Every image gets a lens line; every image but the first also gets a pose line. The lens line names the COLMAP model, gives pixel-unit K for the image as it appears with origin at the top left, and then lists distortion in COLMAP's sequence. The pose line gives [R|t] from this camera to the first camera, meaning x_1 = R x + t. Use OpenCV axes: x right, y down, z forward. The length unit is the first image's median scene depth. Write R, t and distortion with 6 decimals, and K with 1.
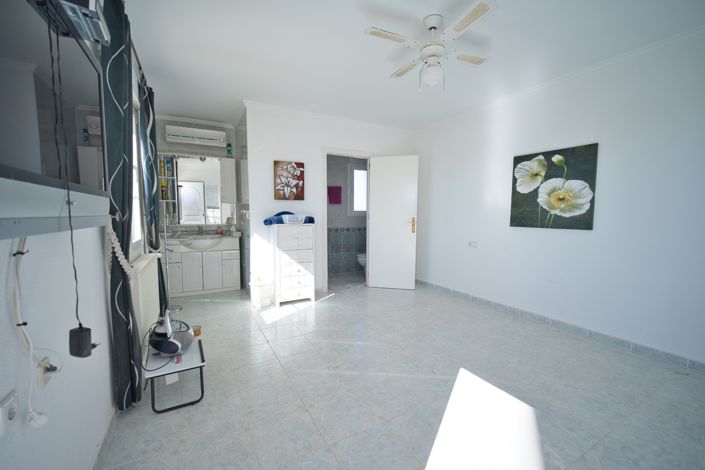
lens RADIAL K [[283.9, 0, 353.0], [0, 283.9, 237.7], [0, 0, 1]] dist [-0.001055, -0.000151]
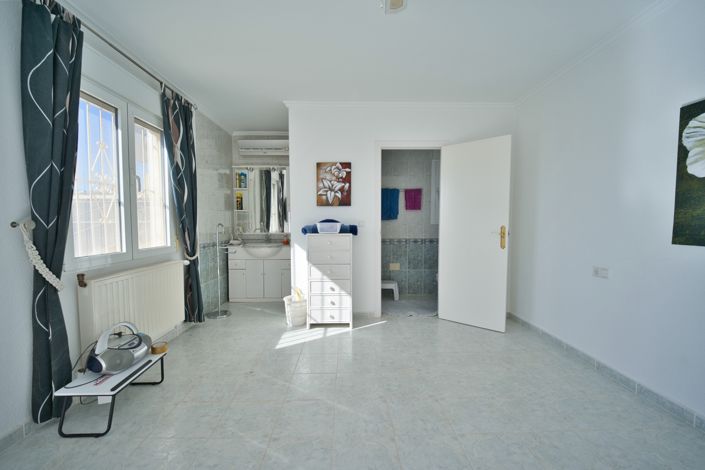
lens RADIAL K [[291.2, 0, 350.5], [0, 291.2, 239.6], [0, 0, 1]] dist [0.001103, -0.006681]
pose [[0.889330, 0.021172, -0.456775, 0.236612], [-0.031985, 0.999361, -0.015953, -0.018238], [0.456145, 0.028797, 0.889439, 0.236242]]
